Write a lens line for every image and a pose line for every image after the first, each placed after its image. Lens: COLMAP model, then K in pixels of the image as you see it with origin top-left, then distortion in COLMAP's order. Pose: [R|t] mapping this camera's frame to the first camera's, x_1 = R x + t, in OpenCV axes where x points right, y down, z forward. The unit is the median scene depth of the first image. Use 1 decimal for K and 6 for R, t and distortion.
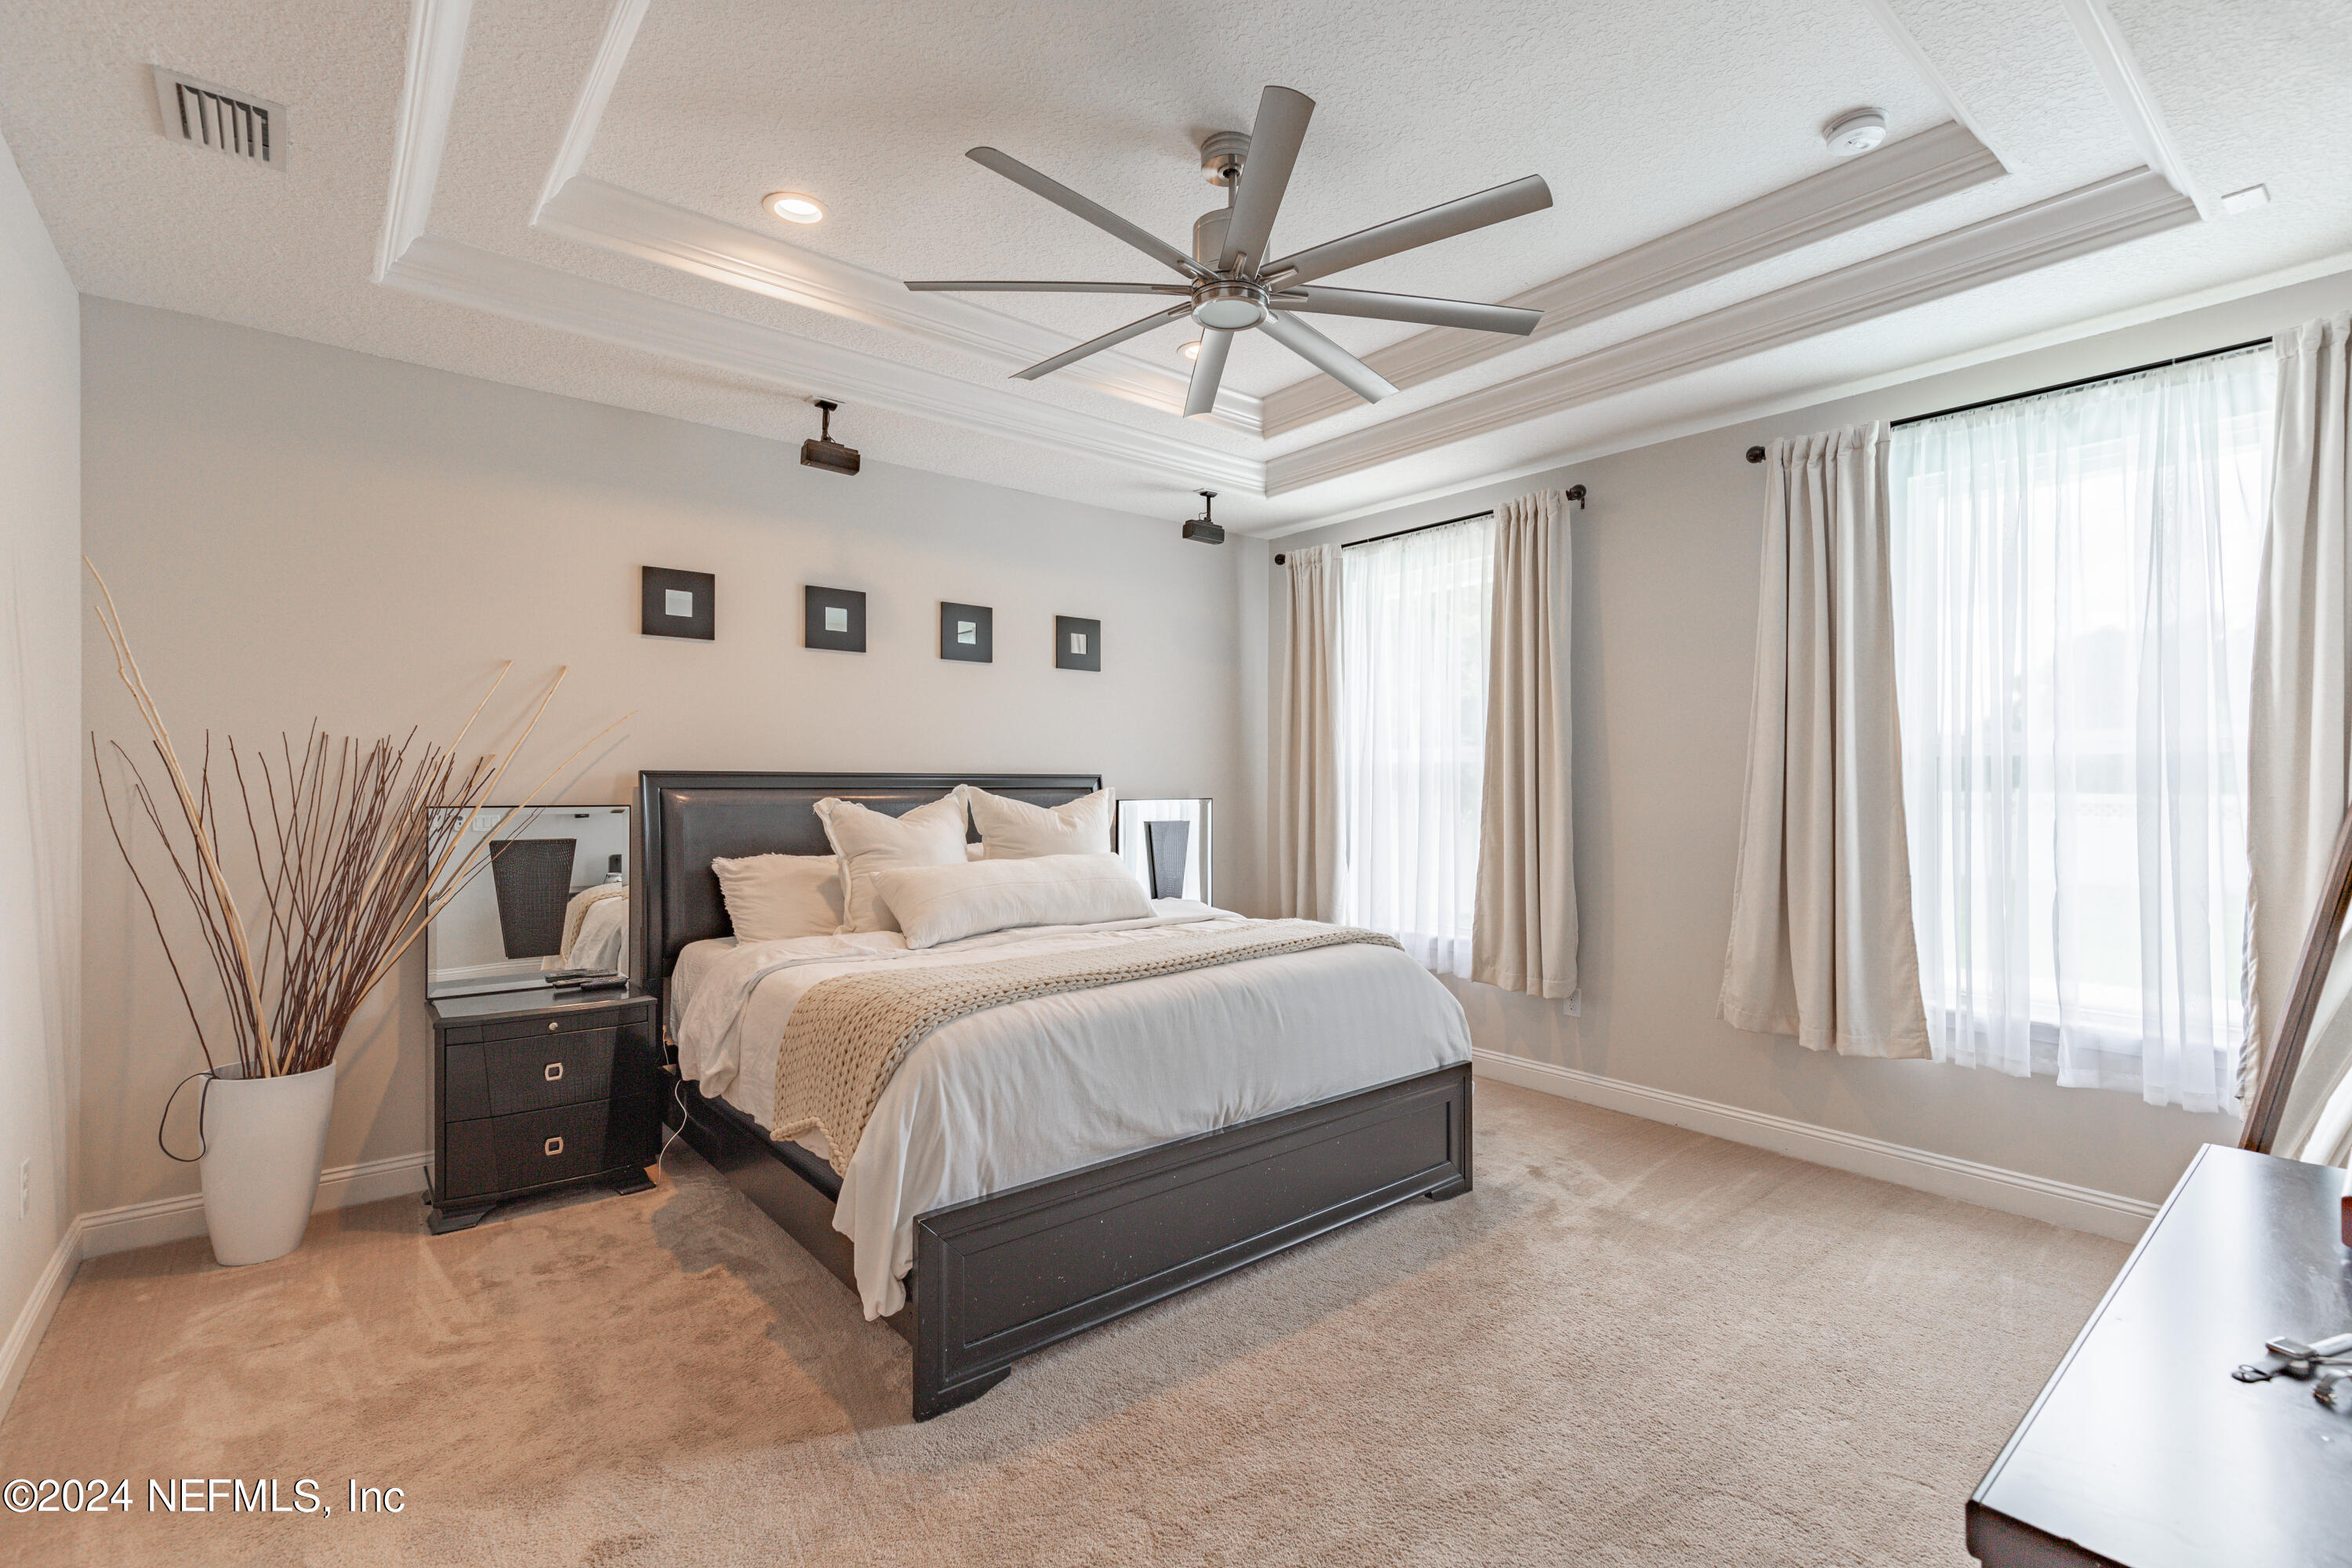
lens RADIAL K [[1044.1, 0, 1176.0], [0, 1044.1, 784.0], [0, 0, 1]] dist [-0.000603, -0.000427]
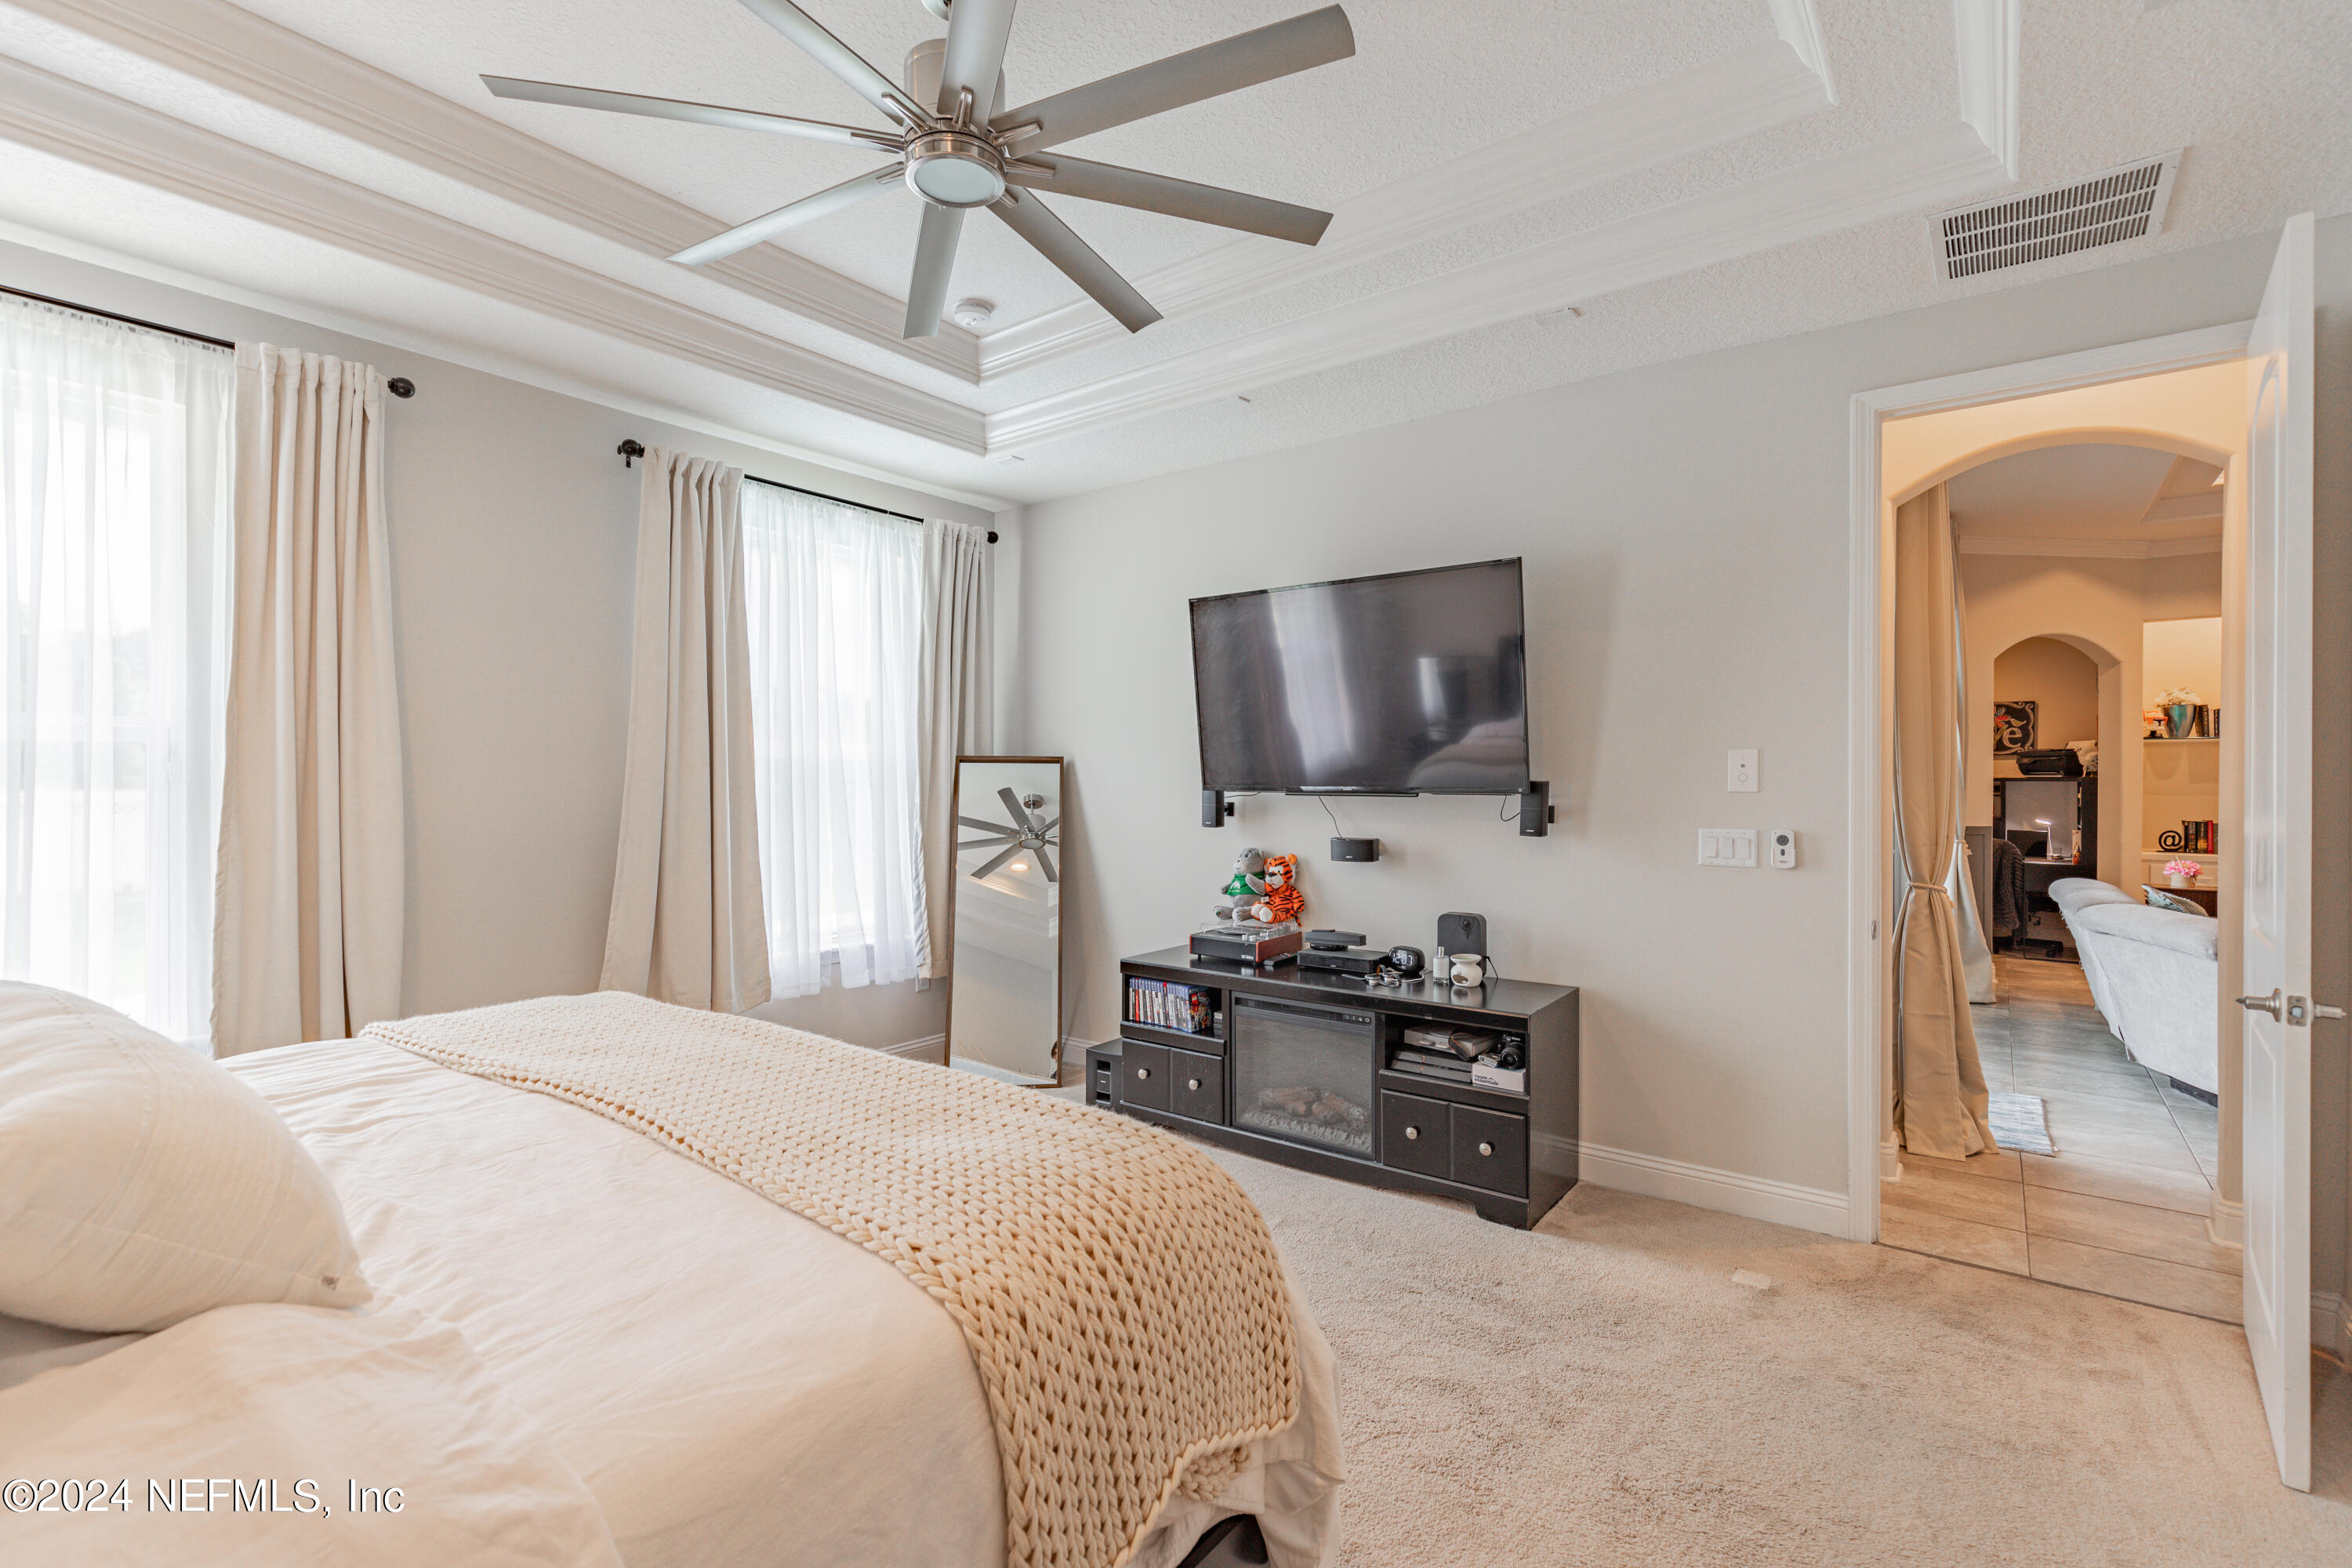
lens RADIAL K [[1080.6, 0, 1176.0], [0, 1080.6, 784.0], [0, 0, 1]] dist [-0.032828, -0.000199]
pose [[-0.224014, -0.005661, 0.974569, -0.706239], [-0.004668, 0.999978, 0.004735, -0.003481], [-0.974575, -0.003488, -0.224036, 0.910551]]
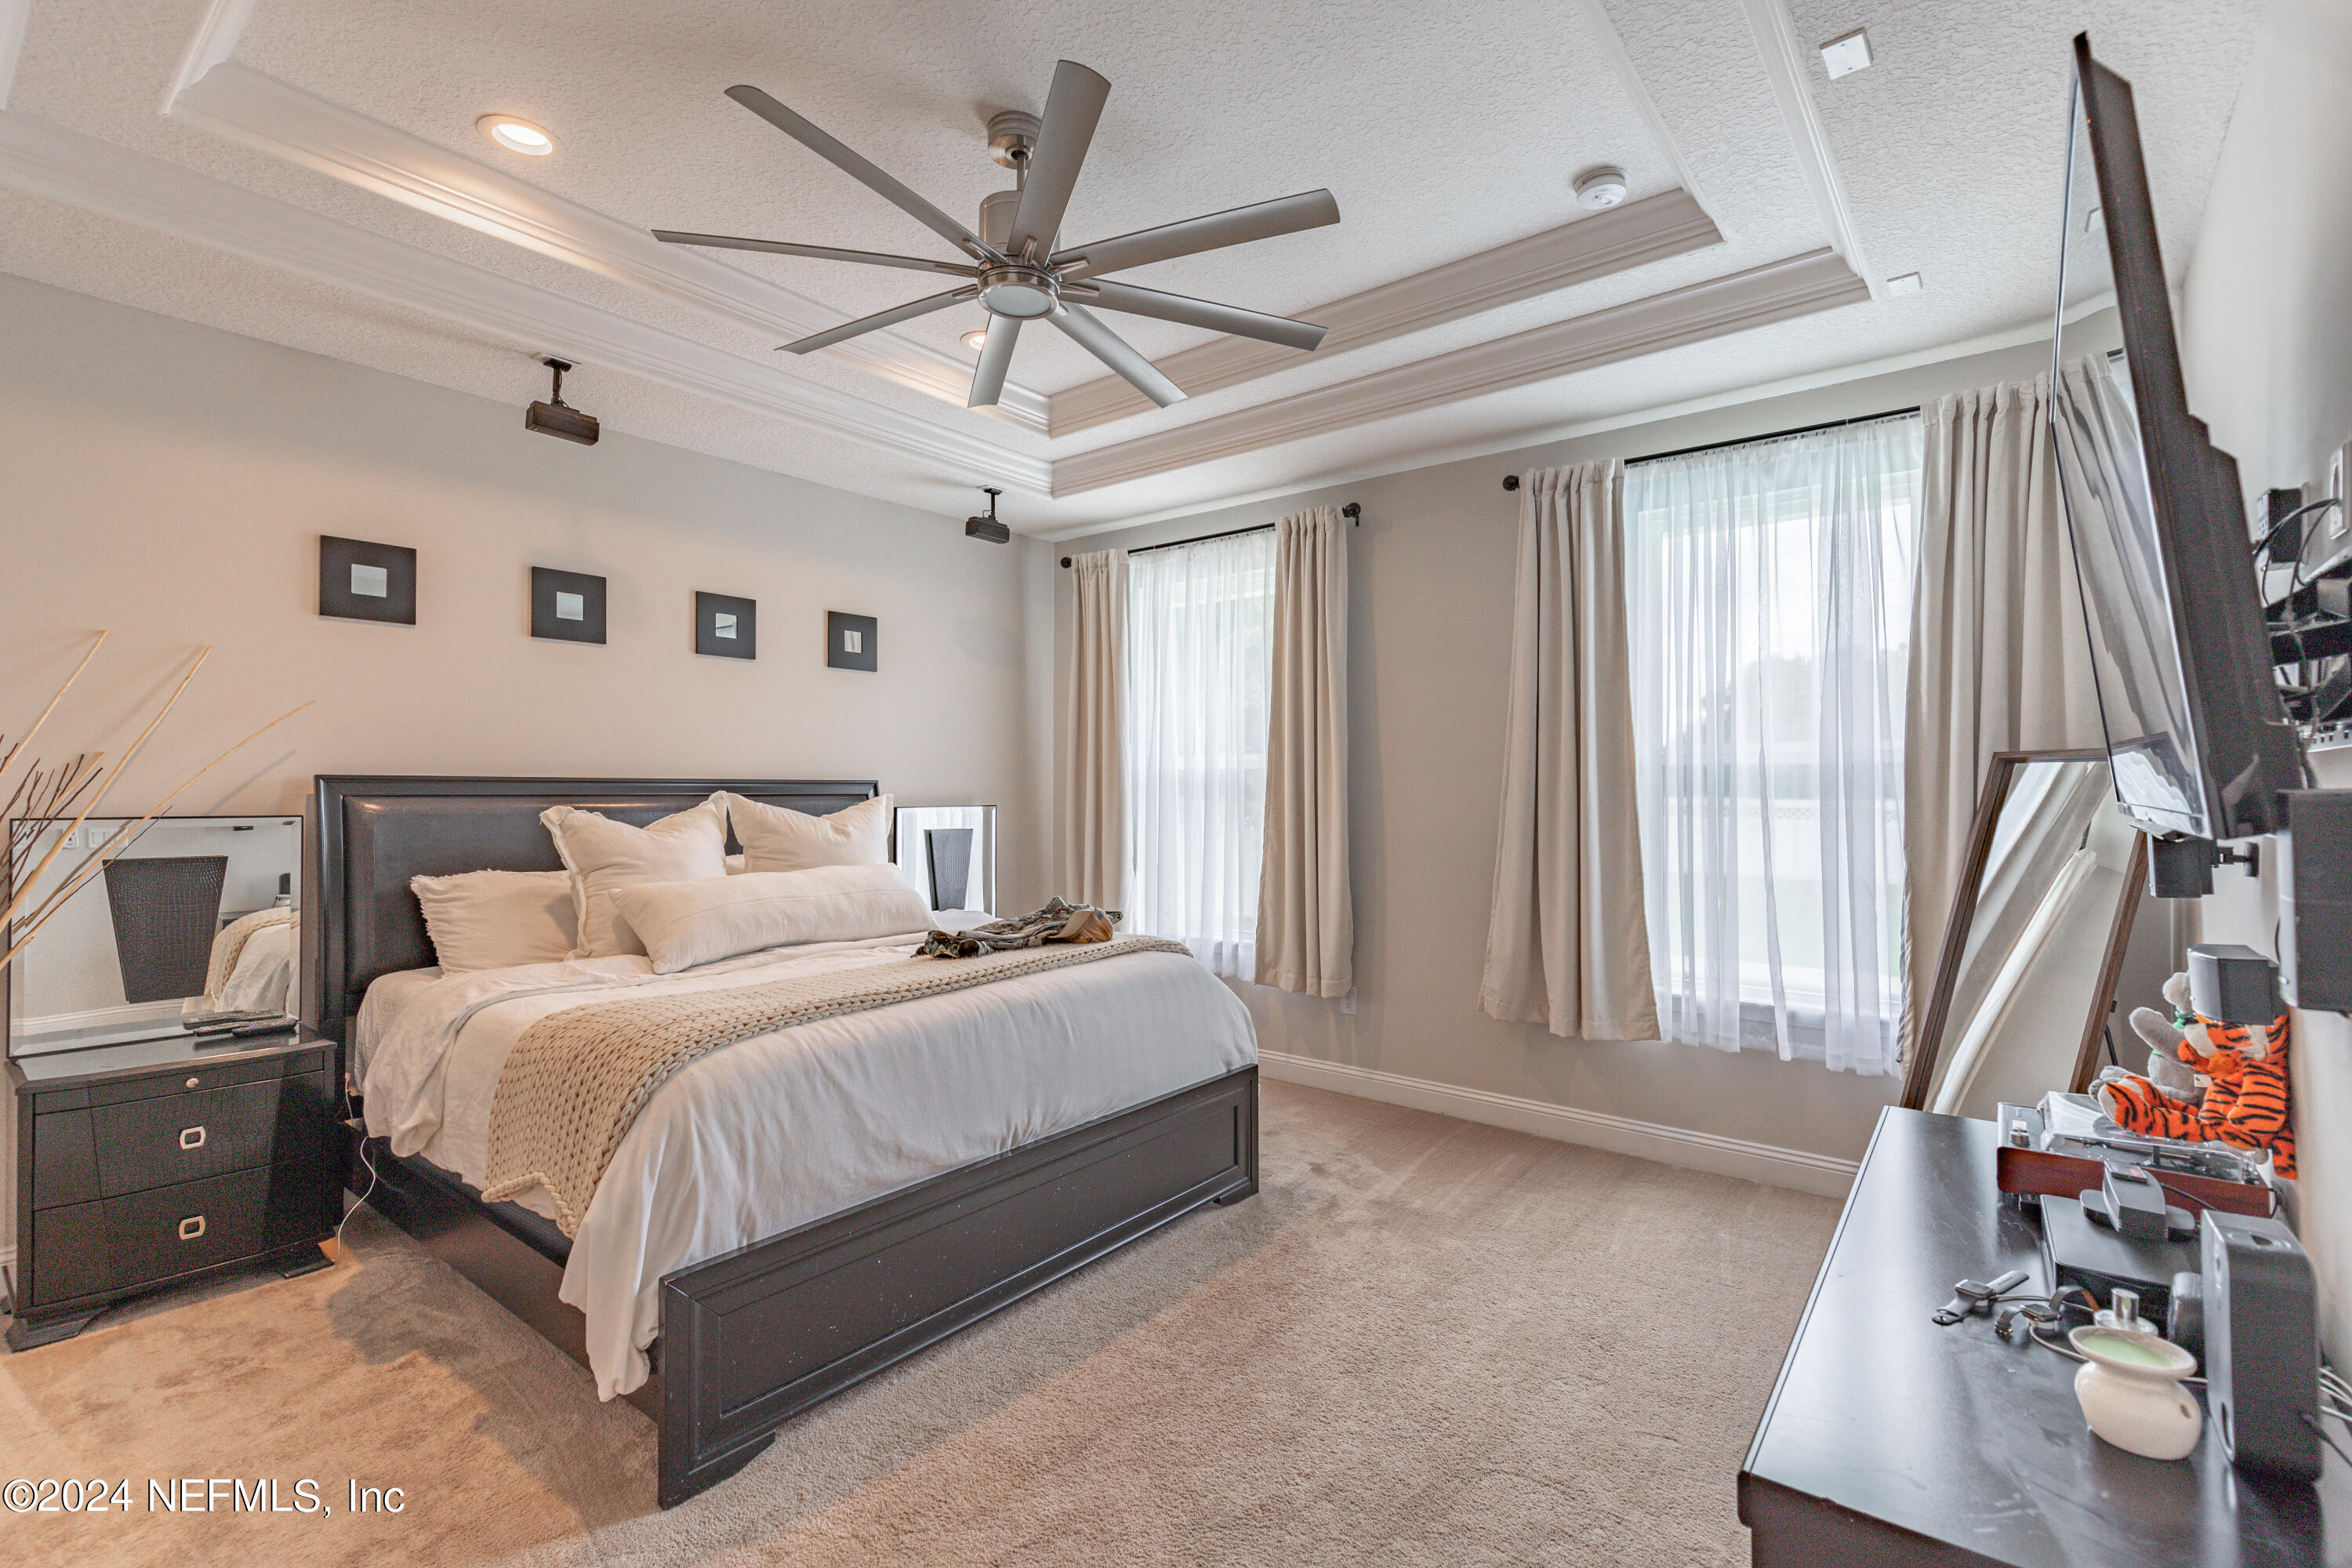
lens RADIAL K [[1048.4, 0, 1176.0], [0, 1048.4, 784.0], [0, 0, 1]] dist [0.002866, -0.000226]
pose [[0.978684, 0.000851, 0.205371, -0.003528], [0.000461, 0.999980, -0.006340, 0.000446], [-0.205373, 0.006300, 0.978664, 0.022243]]
